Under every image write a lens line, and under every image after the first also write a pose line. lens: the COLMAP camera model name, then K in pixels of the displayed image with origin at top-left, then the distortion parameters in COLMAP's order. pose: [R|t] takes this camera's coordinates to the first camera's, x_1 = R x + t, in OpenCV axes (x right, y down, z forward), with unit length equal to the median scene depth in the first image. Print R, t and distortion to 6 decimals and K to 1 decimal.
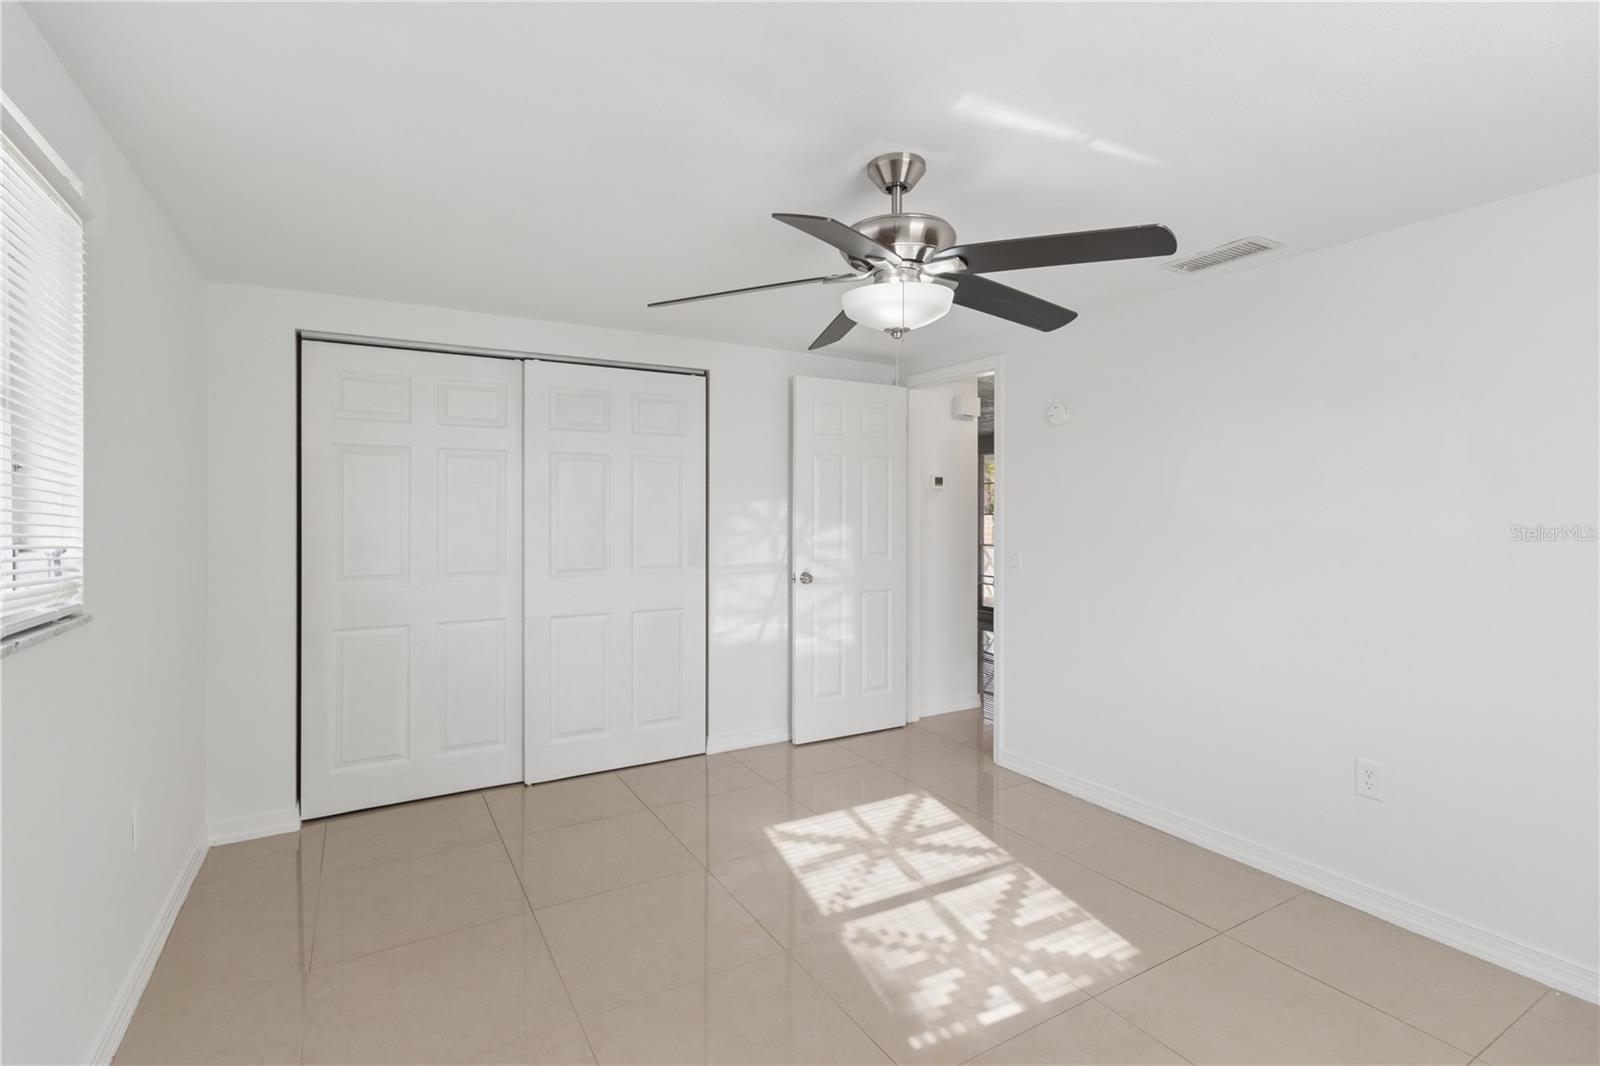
lens RADIAL K [[747.5, 0, 793.6], [0, 747.5, 530.2], [0, 0, 1]] dist [0.001354, 0.001669]
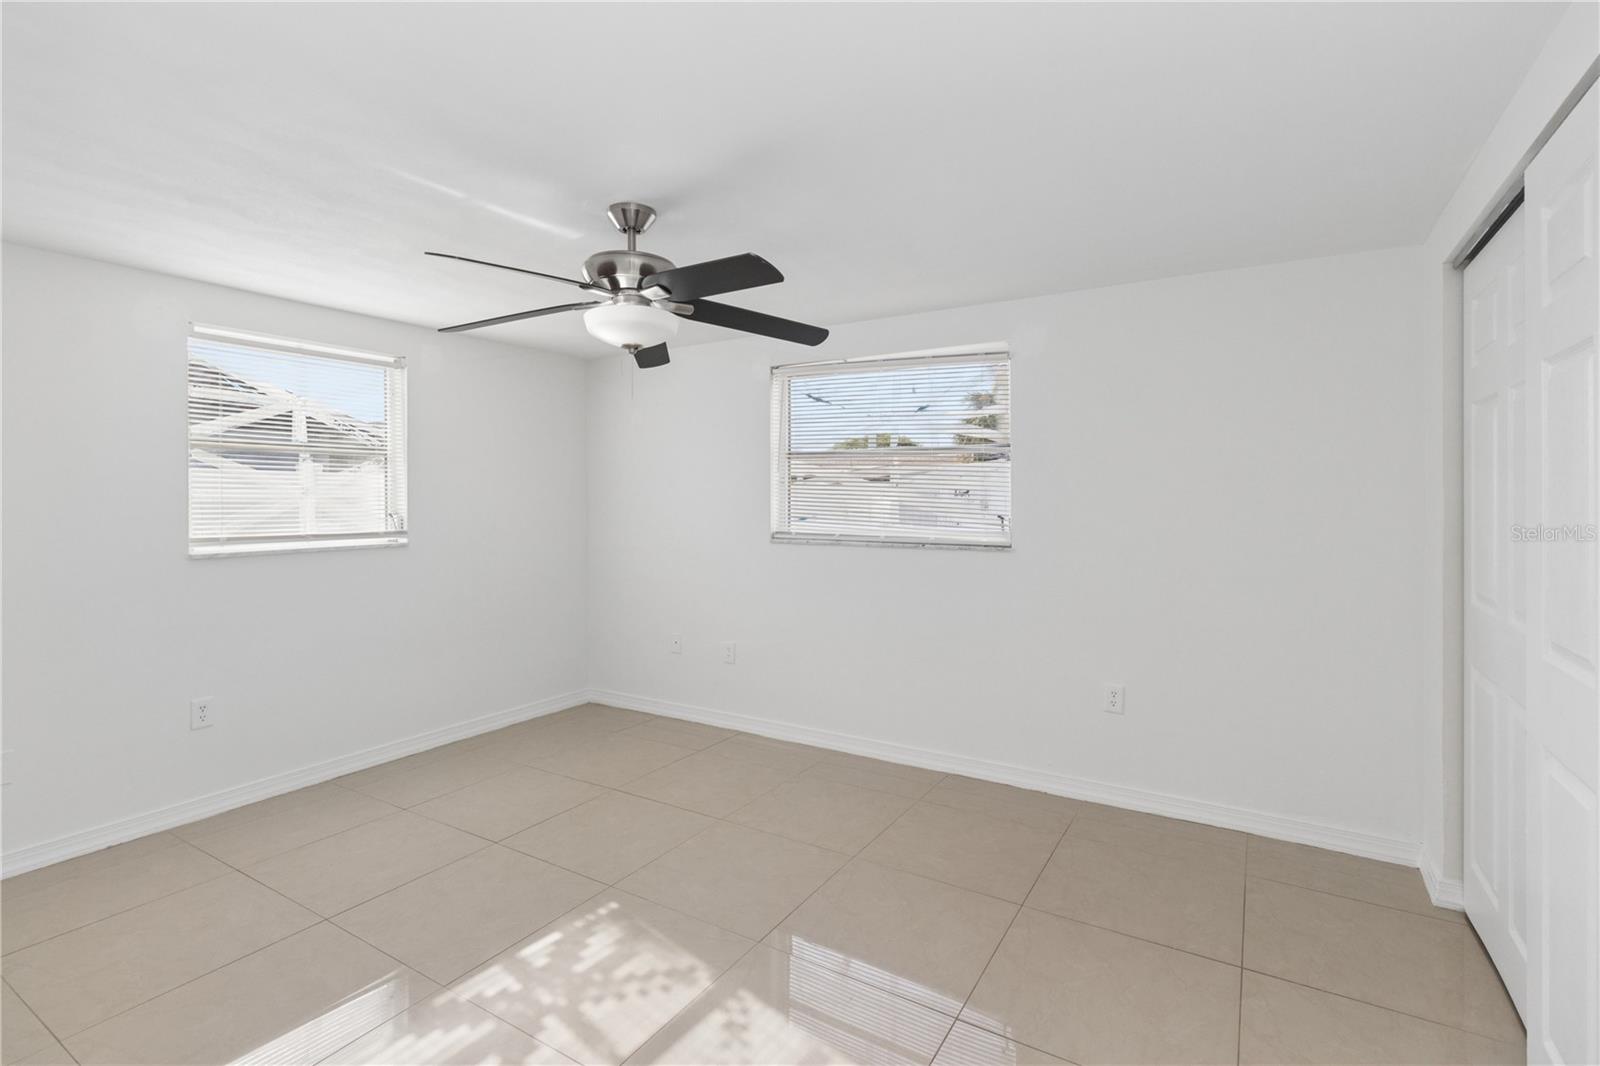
lens RADIAL K [[747.5, 0, 795.8], [0, 747.5, 516.5], [0, 0, 1]] dist [0.001354, 0.001669]
pose [[-0.884256, 0.015609, -0.466742, 0.404504], [-0.010707, 0.998501, 0.053678, -0.056343], [0.466881, 0.052463, -0.882763, 1.909169]]
